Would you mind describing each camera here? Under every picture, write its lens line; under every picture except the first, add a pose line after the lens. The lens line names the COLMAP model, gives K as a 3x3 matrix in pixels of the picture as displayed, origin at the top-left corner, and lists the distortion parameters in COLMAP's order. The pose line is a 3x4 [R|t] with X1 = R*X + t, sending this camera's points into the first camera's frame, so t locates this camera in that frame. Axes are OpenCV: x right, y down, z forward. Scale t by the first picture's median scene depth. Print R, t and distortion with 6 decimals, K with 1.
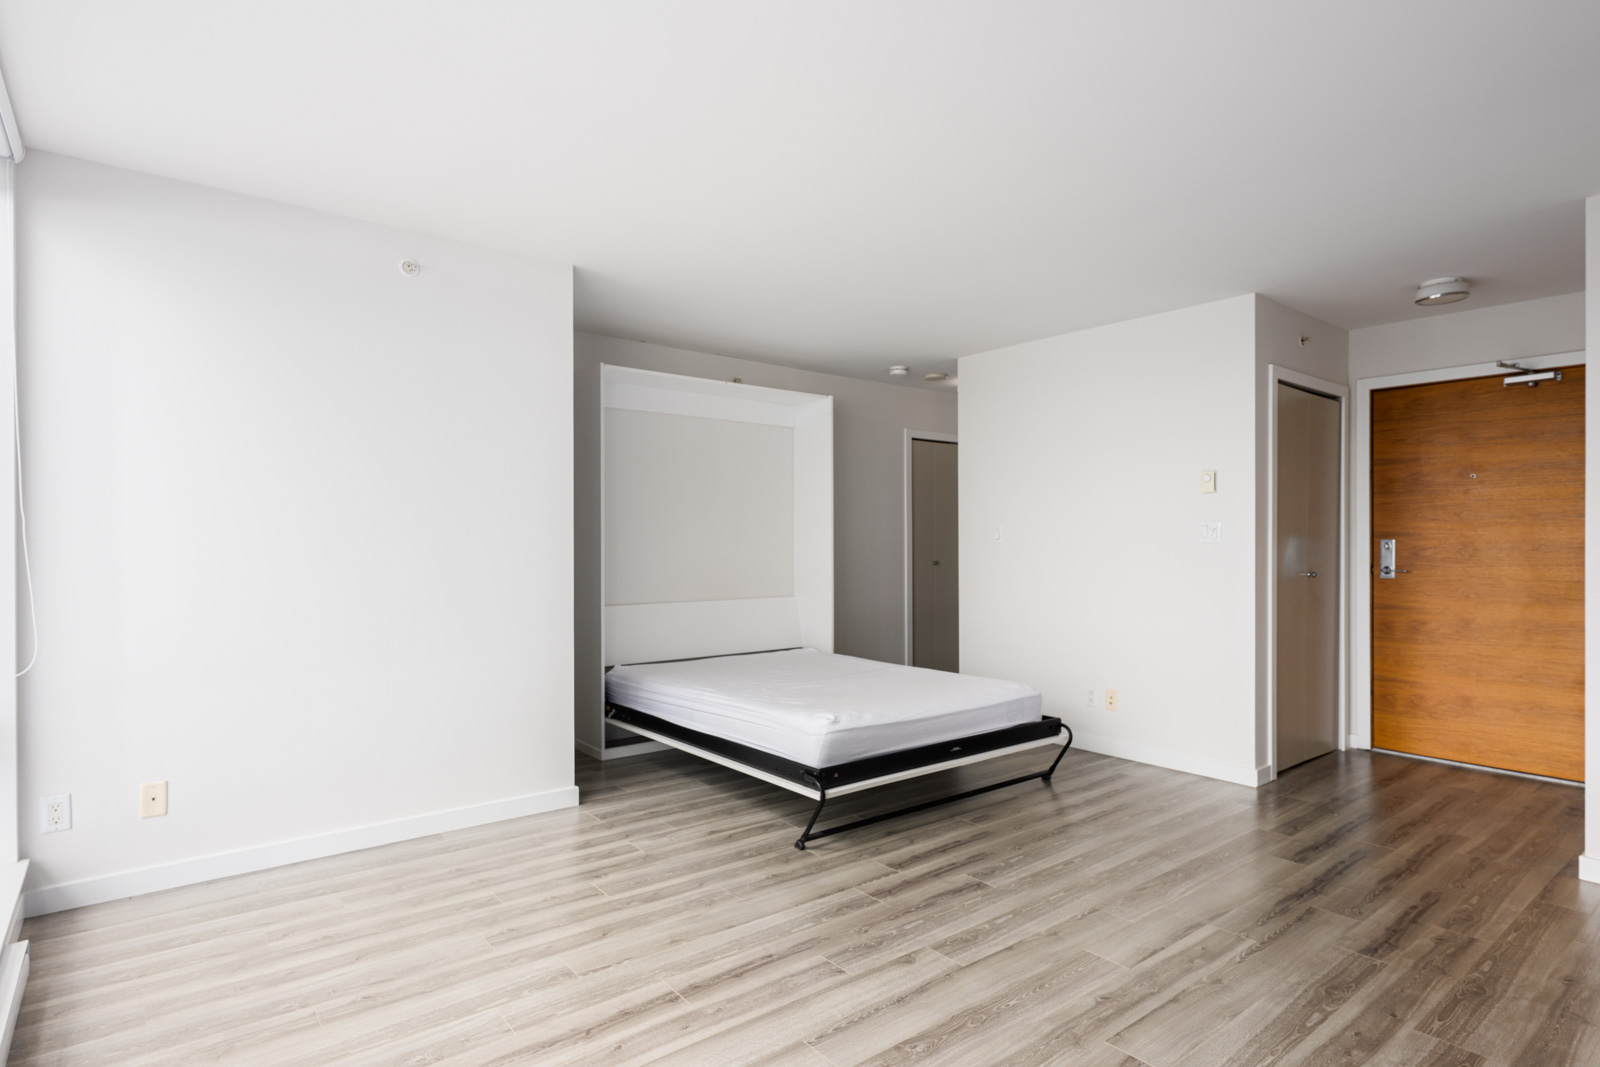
lens RADIAL K [[844.2, 0, 800.0], [0, 844.2, 533.5], [0, 0, 1]] dist [0.002051, 0.000012]
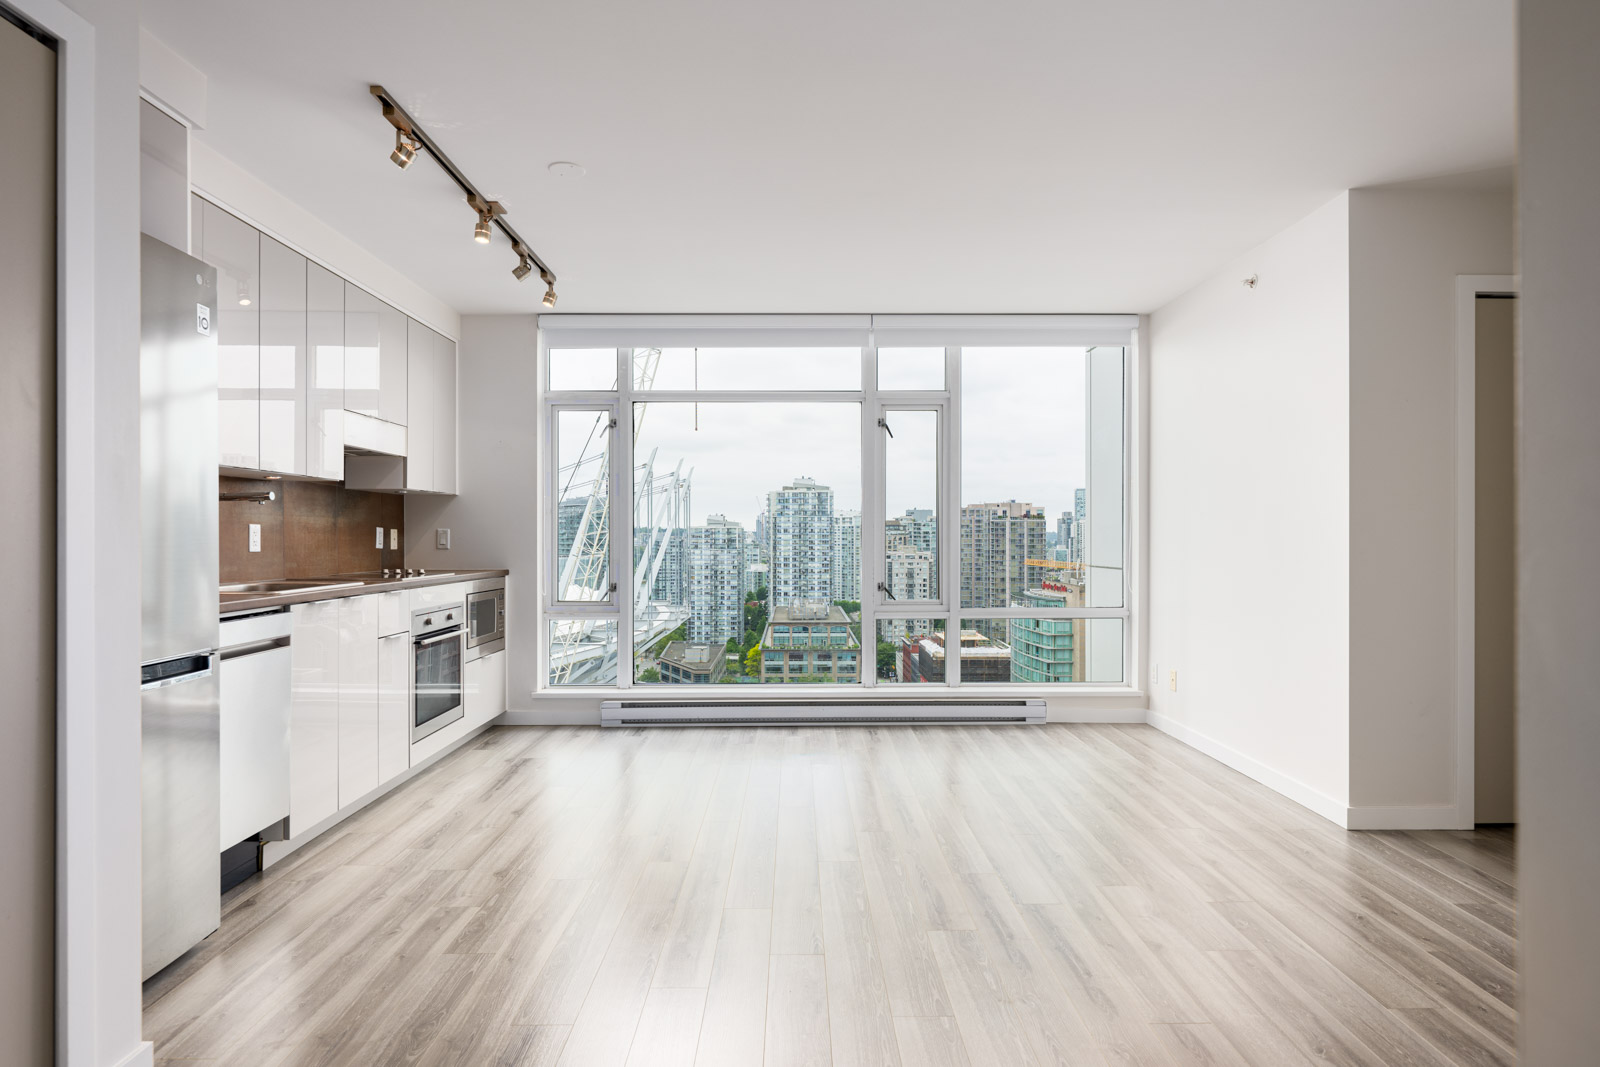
lens RADIAL K [[848.5, 0, 801.1], [0, 848.5, 539.4], [0, 0, 1]] dist [0.000058, -0.000287]
pose [[-0.614600, 0.002087, -0.788836, 0.967371], [0.007603, 0.999966, -0.003279, 0.040209], [0.788802, -0.008012, -0.614595, 1.429330]]
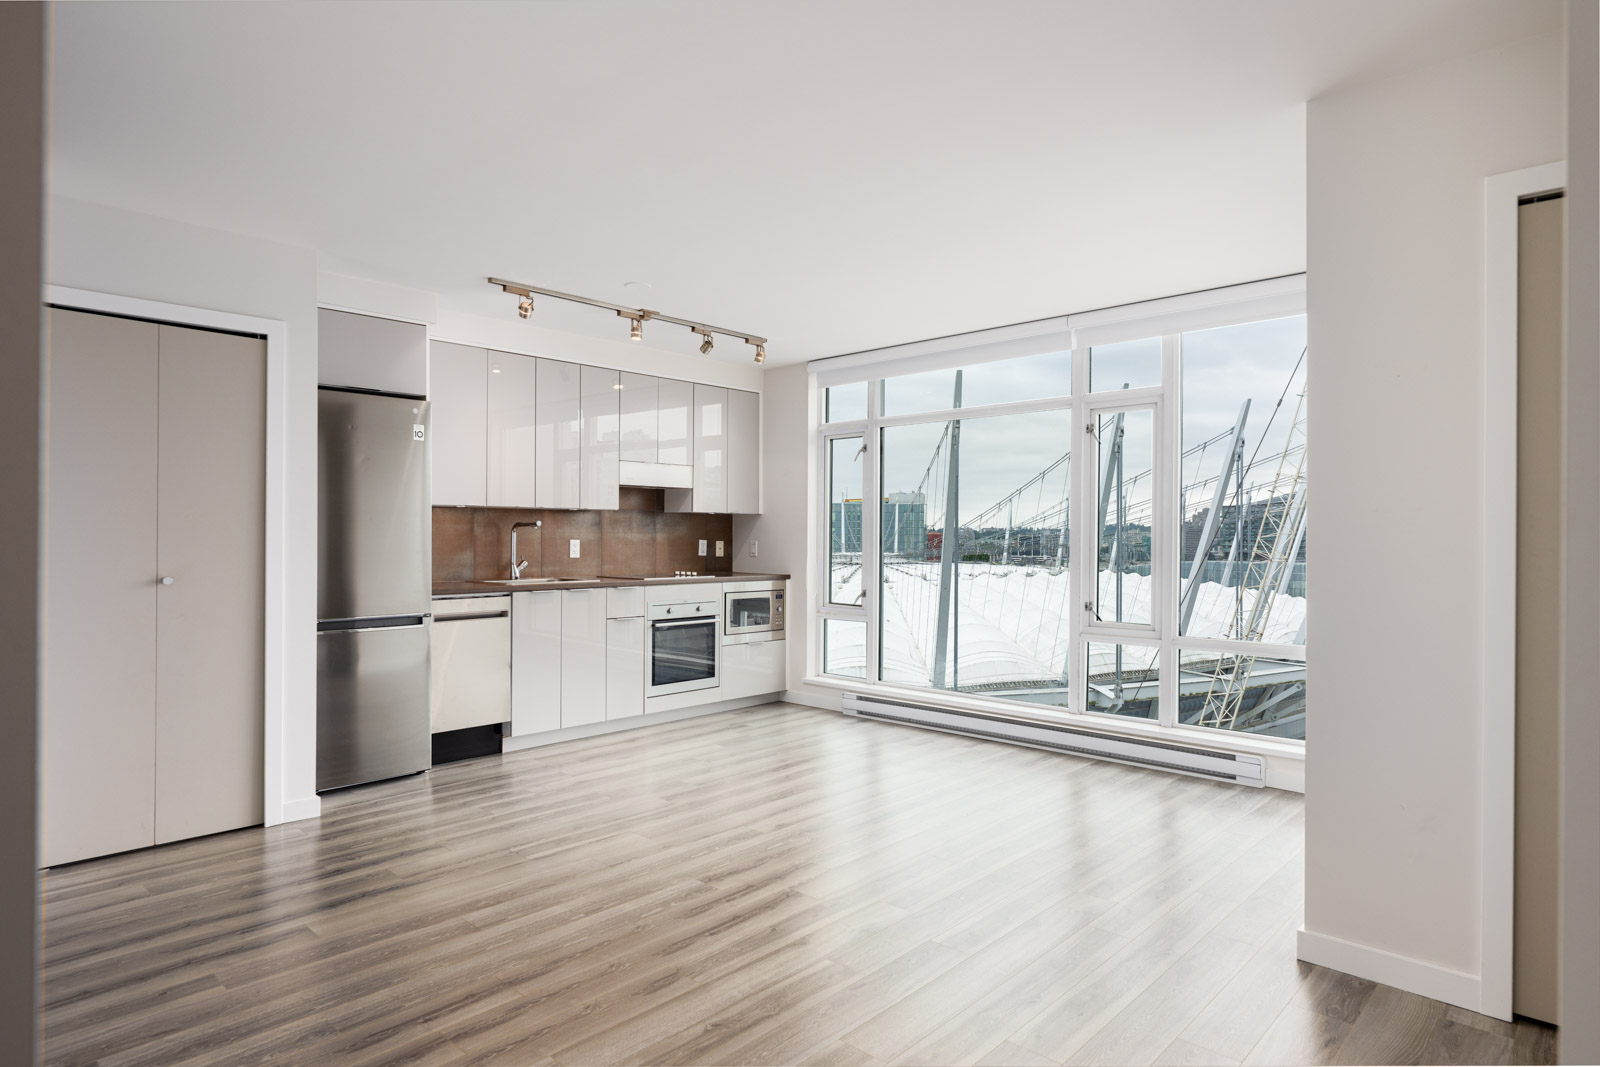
lens RADIAL K [[900.2, 0, 801.8], [0, 900.2, 537.8], [0, 0, 1]] dist [-0.002432, -0.000252]
pose [[-0.989378, -0.004444, -0.145299, 0.264395], [-0.003320, 0.999963, -0.007978, 0.017686], [0.145329, -0.007411, -0.989356, 2.112297]]
